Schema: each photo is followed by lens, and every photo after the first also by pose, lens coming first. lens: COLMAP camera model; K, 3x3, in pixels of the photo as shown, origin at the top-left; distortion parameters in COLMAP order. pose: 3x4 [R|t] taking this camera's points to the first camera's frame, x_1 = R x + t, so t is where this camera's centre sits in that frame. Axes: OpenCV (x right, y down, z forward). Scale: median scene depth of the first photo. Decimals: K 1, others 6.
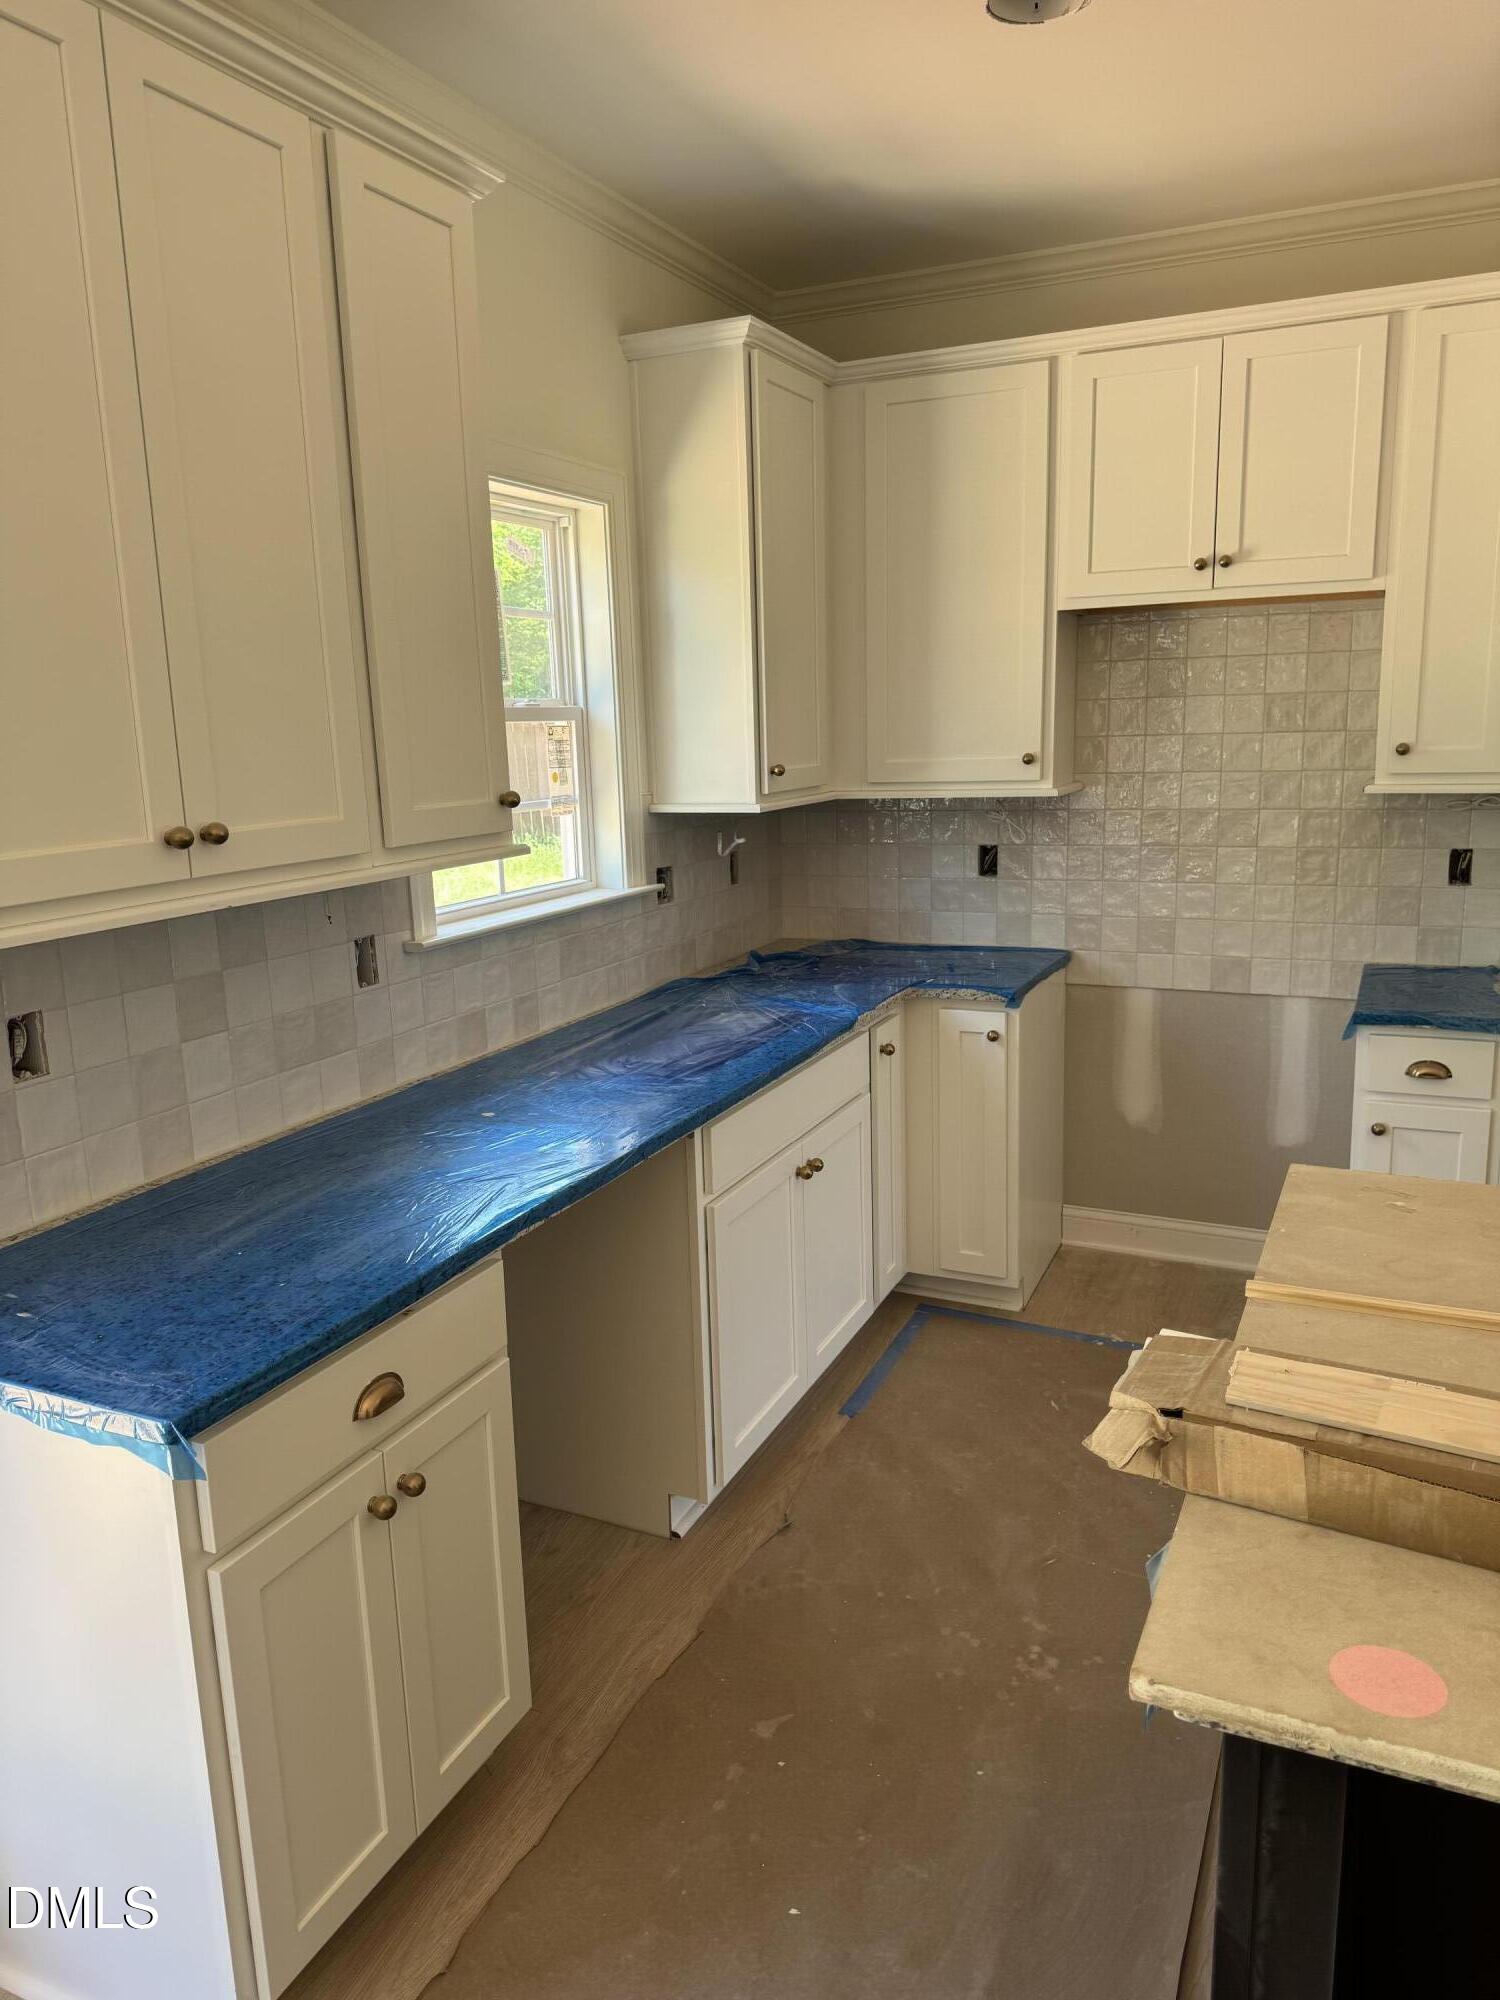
lens RADIAL K [[1402.7, 0, 750.0], [0, 1402.7, 1000.0], [0, 0, 1]] dist [0.207359, -0.435095]
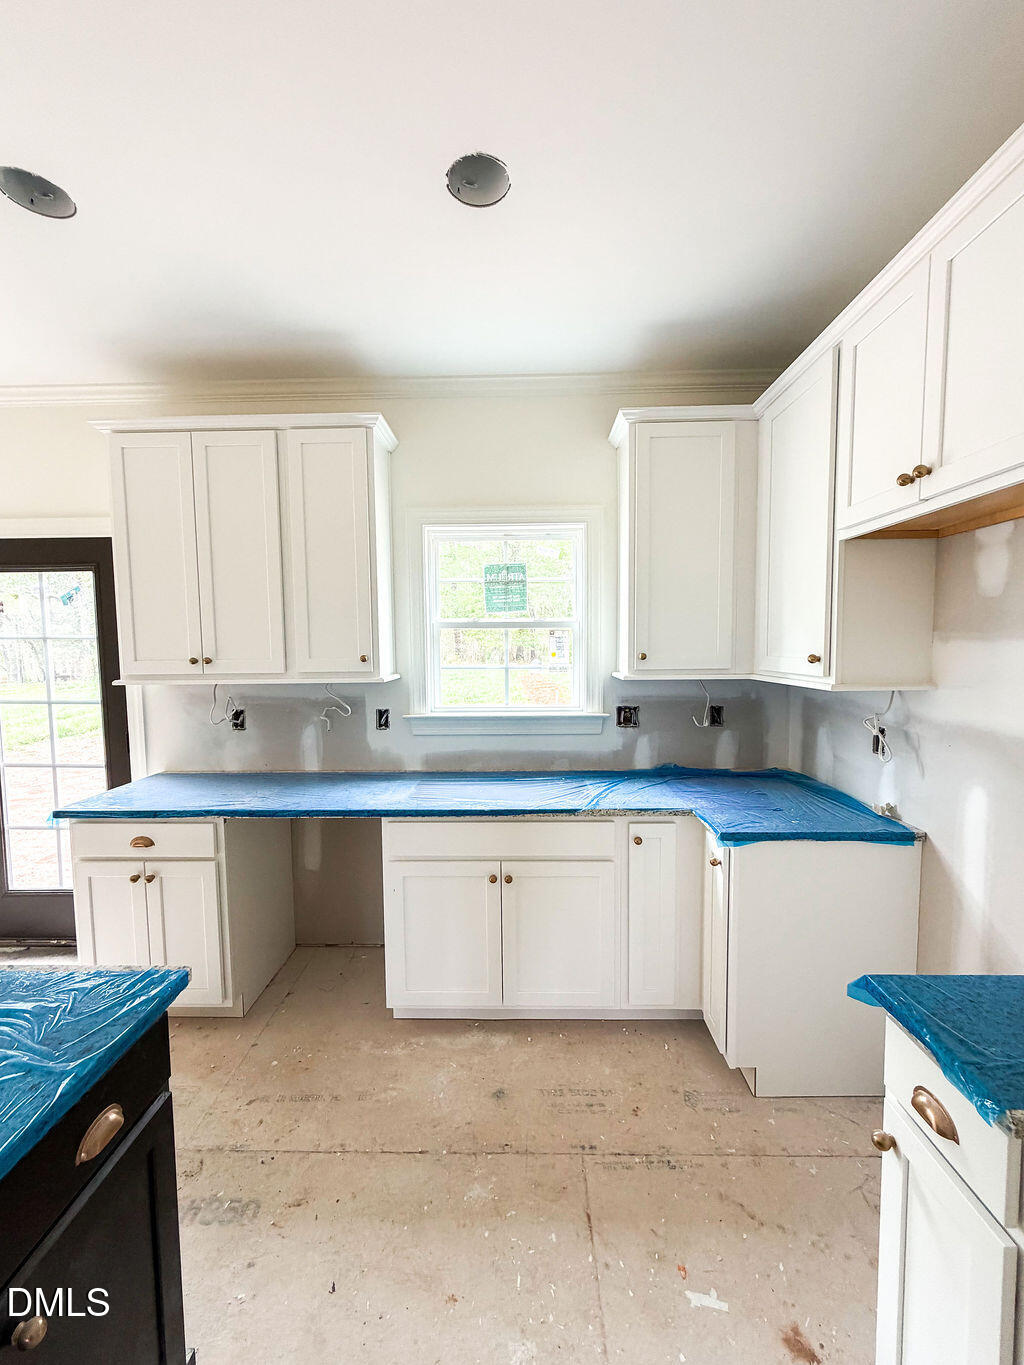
lens RADIAL K [[554.9, 0, 513.7], [0, 554.9, 679.9], [0, 0, 1]] dist [-0.000302, 0.000033]
pose [[0.396943, 0.083699, -0.914019, 0.580791], [-0.183950, 0.982883, 0.010119, -0.116835], [0.899221, 0.164118, 0.405545, 0.614905]]
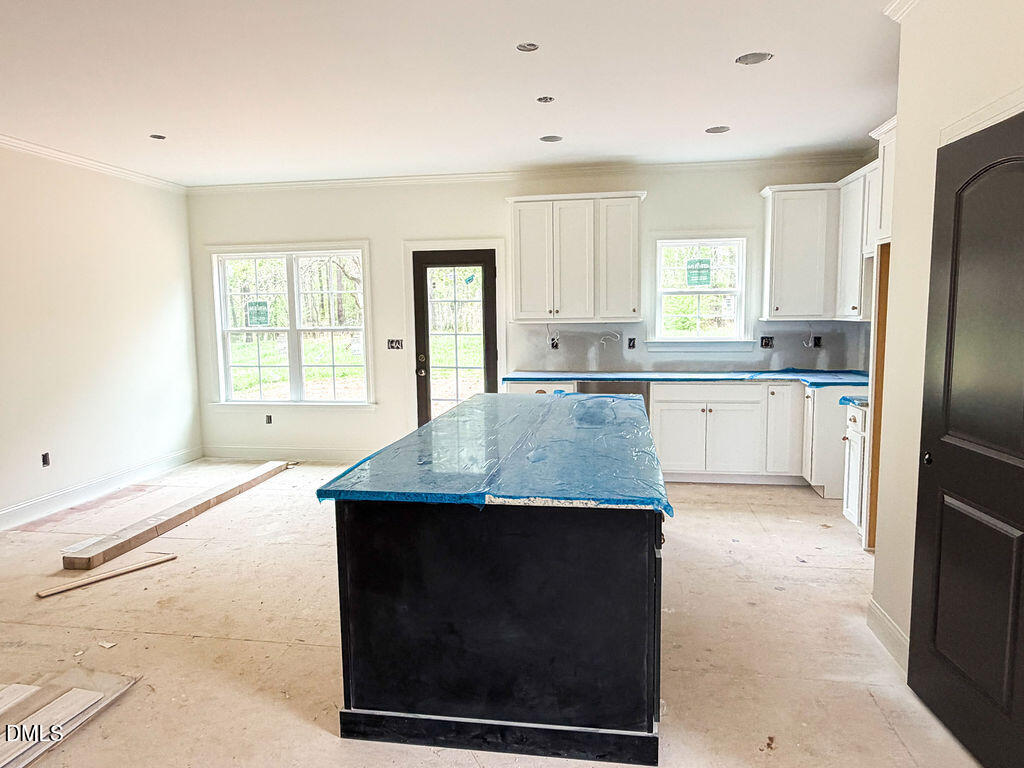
lens RADIAL K [[661.1, 0, 516.5], [0, 661.1, 380.5], [0, 0, 1]] dist [0.003054, 0.001230]
pose [[0.269683, 0.127731, -0.954440, 1.416873], [-0.186473, 0.979329, 0.078373, -0.003241], [0.944722, 0.156841, 0.287927, -0.013515]]
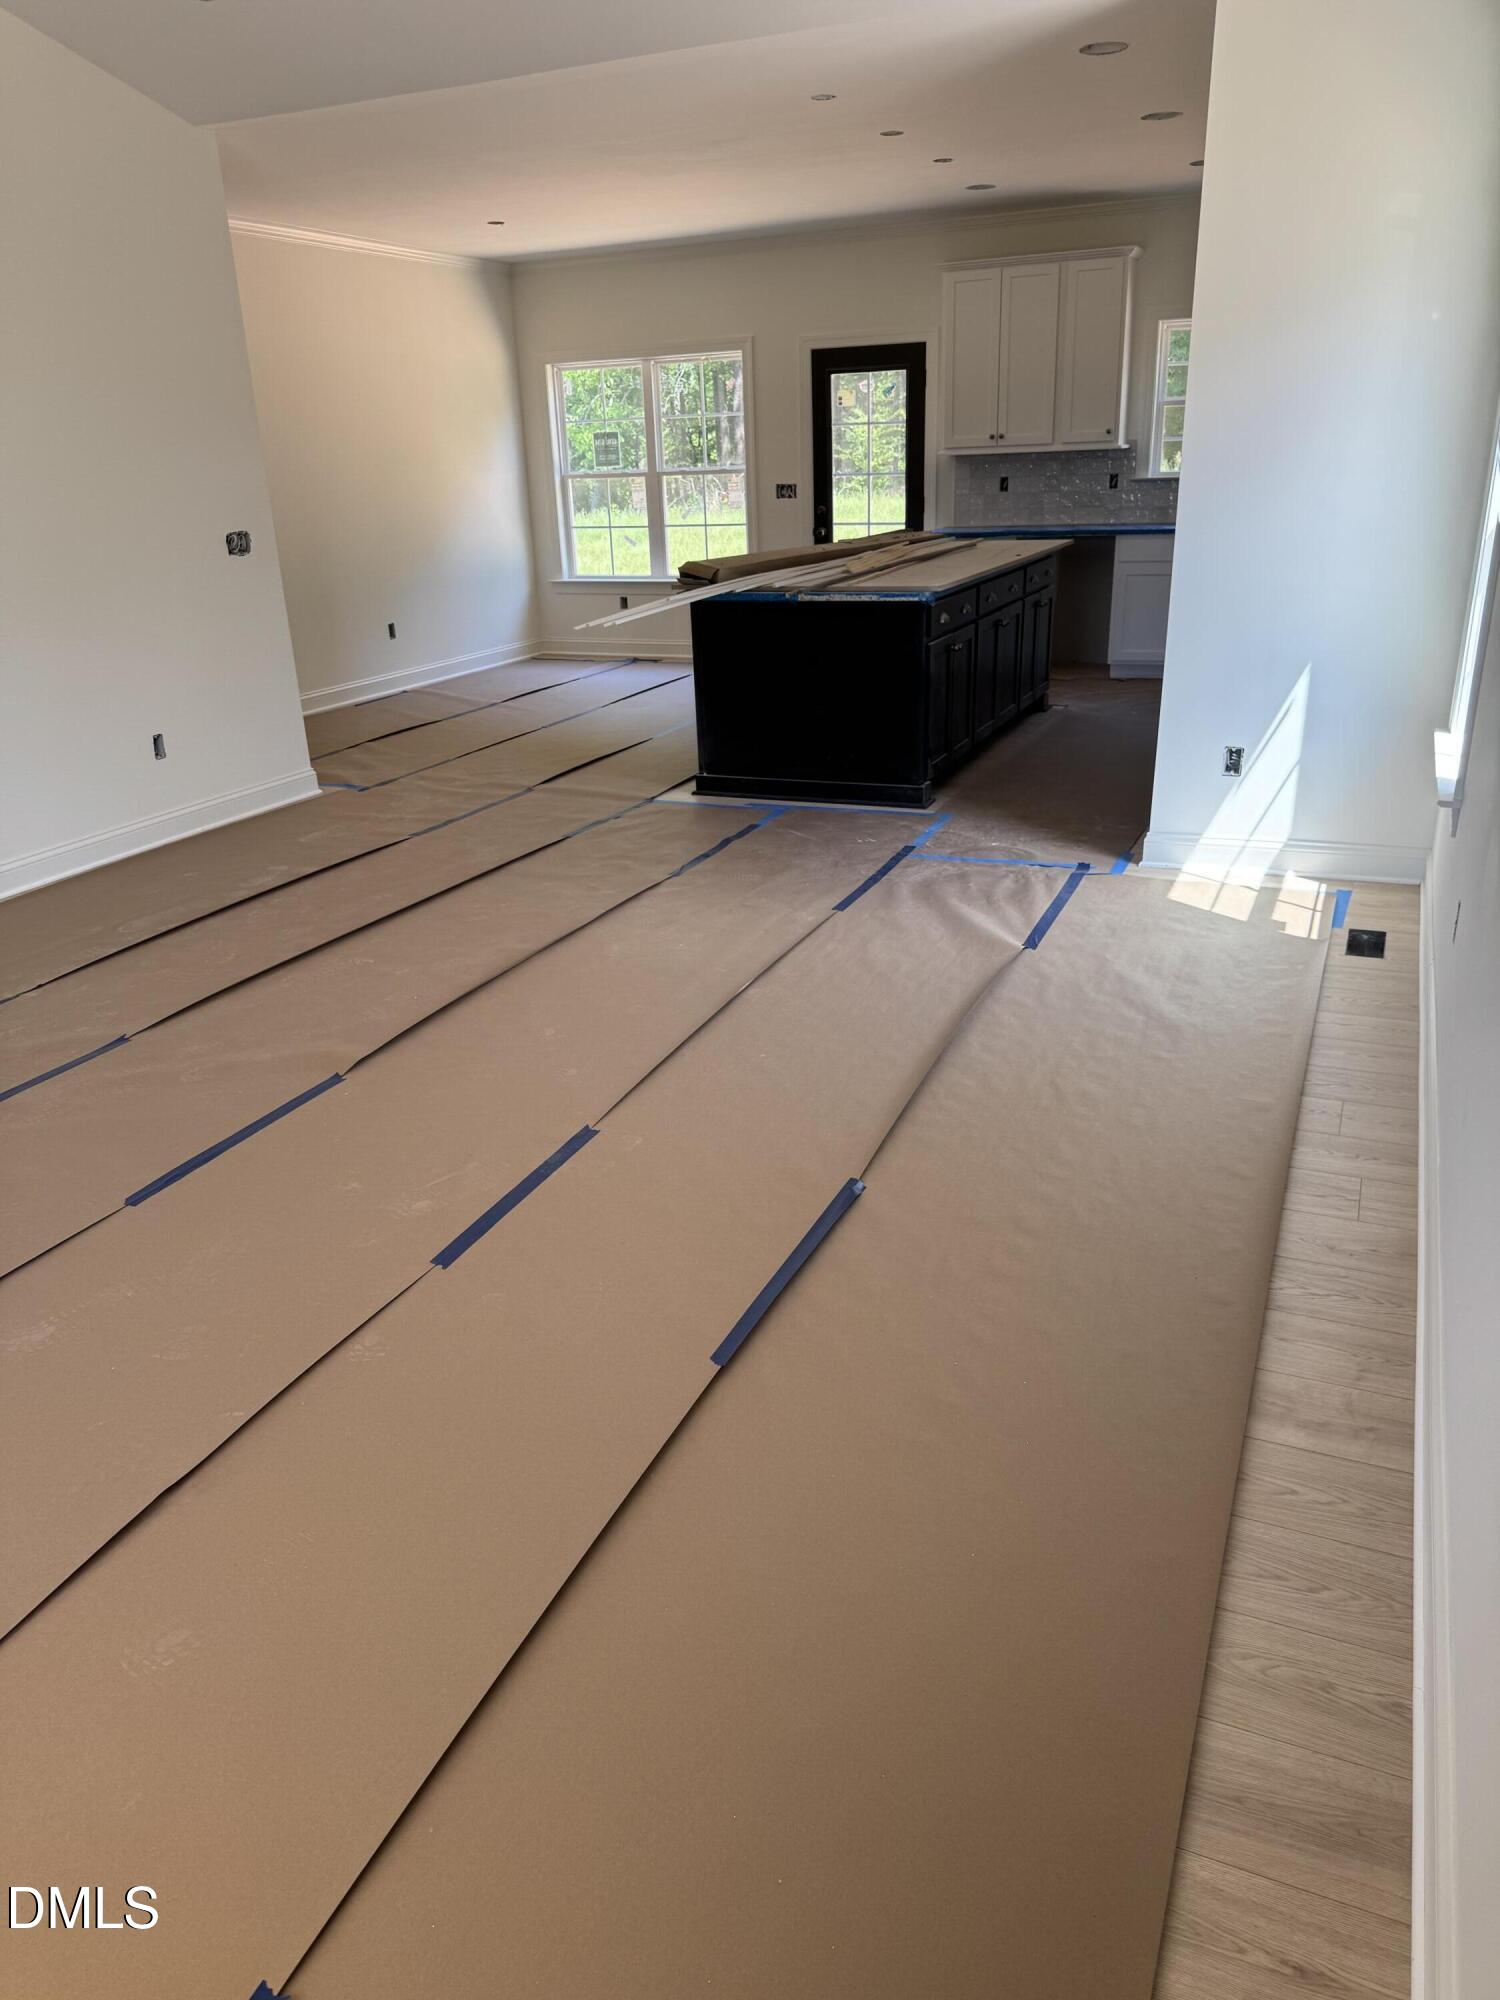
lens RADIAL K [[1429.9, 0, 750.3], [0, 1429.9, 1032.3], [0, 0, 1]] dist [0.058668, -0.110287]
pose [[0.015726, 0.402806, -0.915150, 2.671554], [-0.163815, 0.903934, 0.395054, -0.042923], [0.986366, 0.143703, 0.080201, 0.034684]]
